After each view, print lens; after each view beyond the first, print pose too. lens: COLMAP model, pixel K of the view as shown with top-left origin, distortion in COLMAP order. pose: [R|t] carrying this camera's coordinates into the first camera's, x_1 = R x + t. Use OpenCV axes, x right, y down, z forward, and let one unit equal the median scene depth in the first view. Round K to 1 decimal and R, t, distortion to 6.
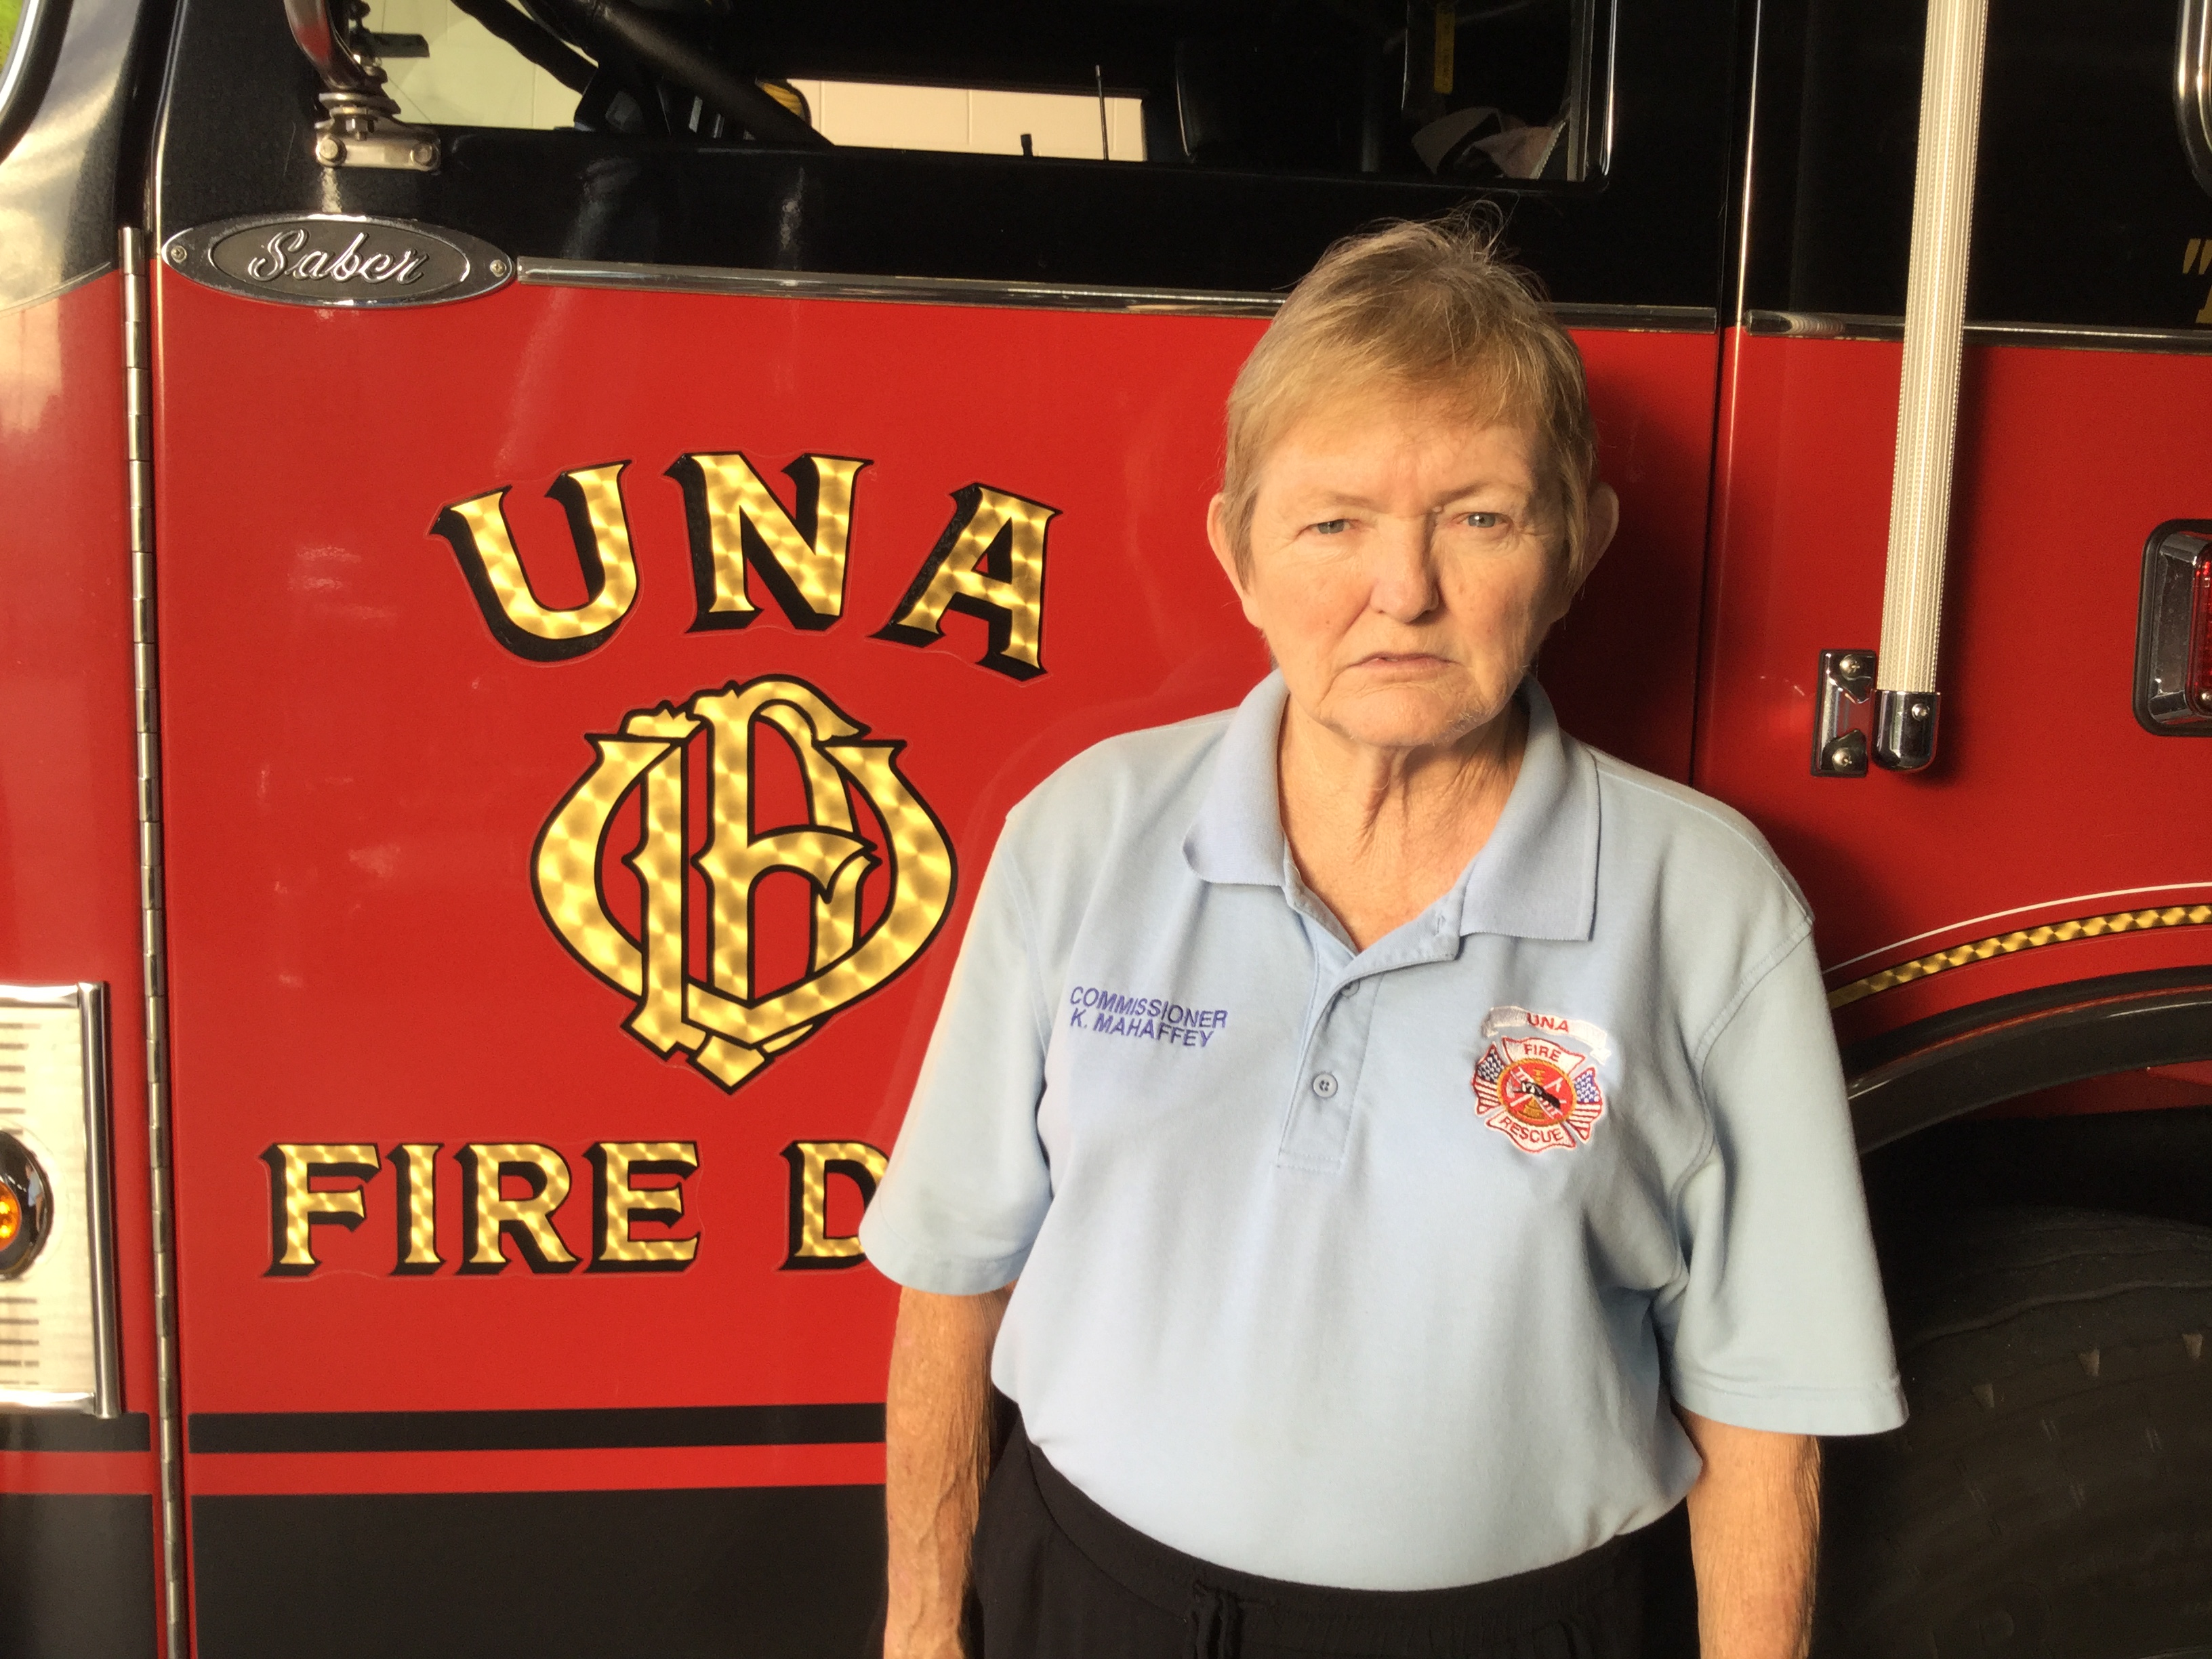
lens RADIAL K [[2101.7, 0, 1119.6], [0, 2101.7, 826.2], [0, 0, 1]] dist [0.043006, 0.000000]
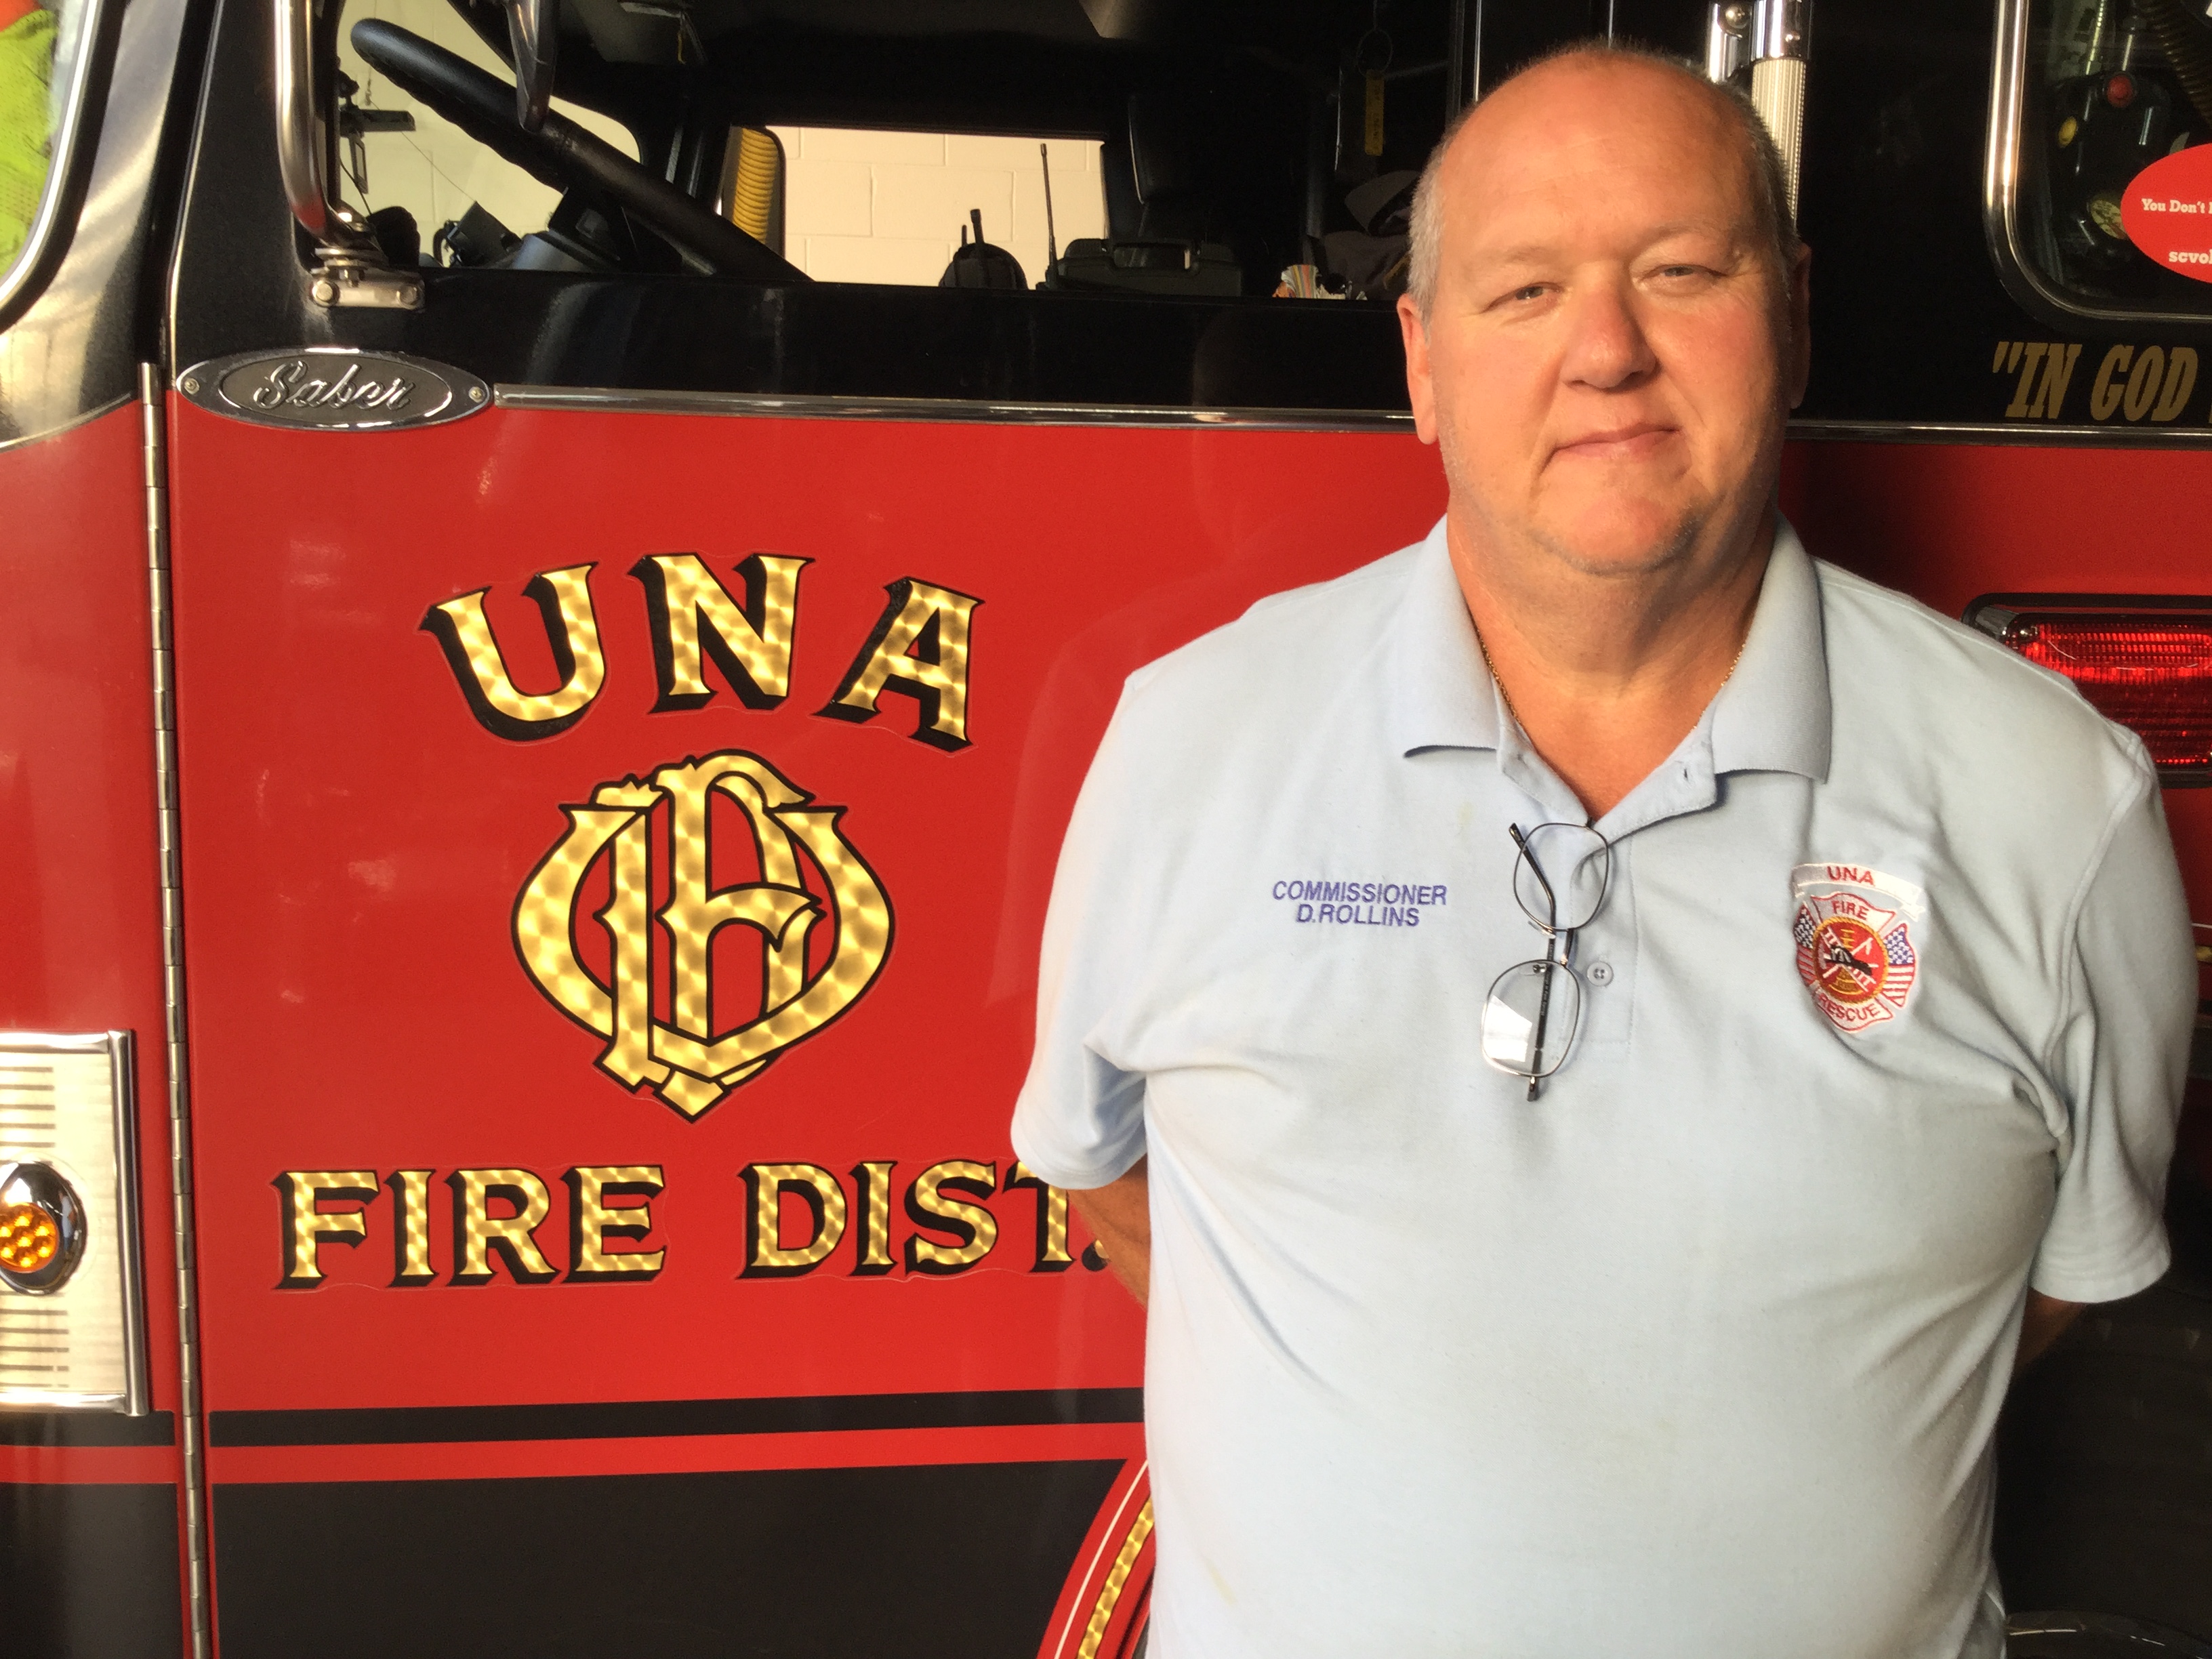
lens RADIAL K [[2101.7, 0, 1134.2], [0, 2101.7, 822.4], [0, 0, 1]] dist [0.043006, 0.000000]
pose [[0.999941, -0.007347, 0.007982, 0.042800], [0.007292, 0.999950, 0.006880, -0.038920], [-0.008032, -0.006821, 0.999944, -0.122444]]
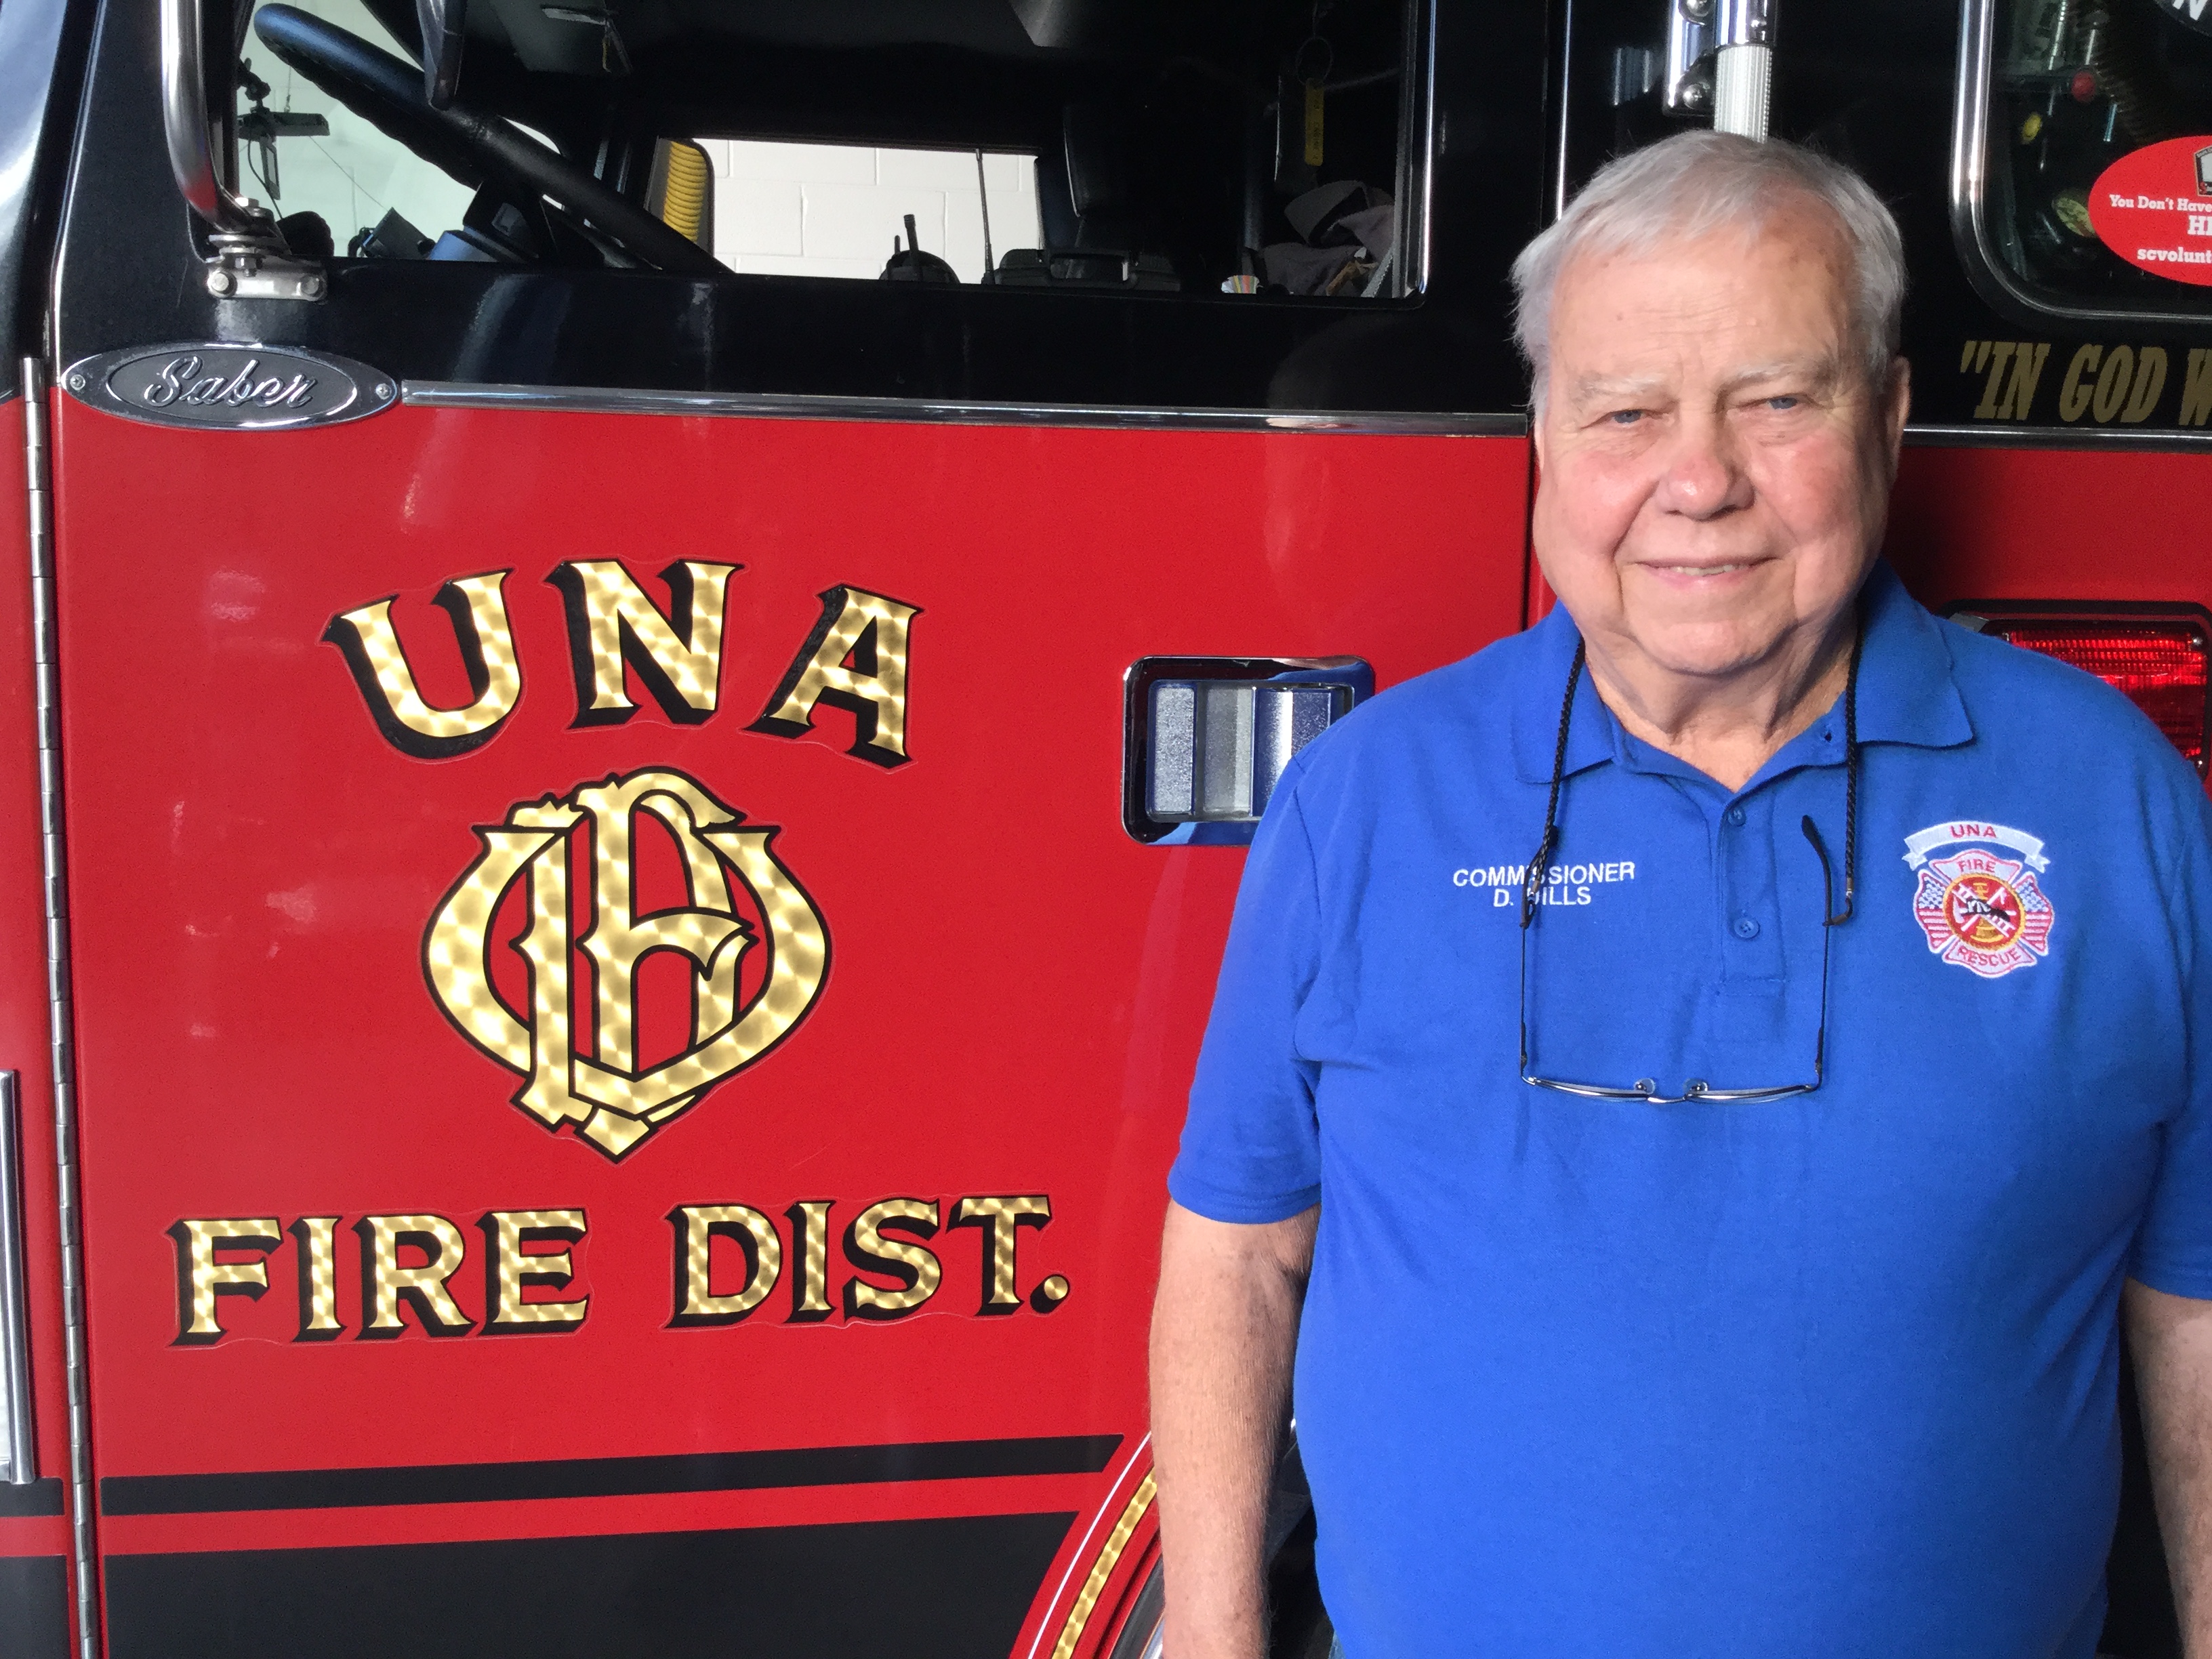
lens RADIAL K [[2101.7, 0, 1113.9], [0, 2101.7, 819.2], [0, 0, 1]] dist [0.043006, 0.000000]
pose [[0.999456, -0.014417, 0.029649, 0.035749], [0.014642, 0.999866, -0.007370, -0.033999], [-0.029539, 0.007800, 0.999533, -0.066264]]
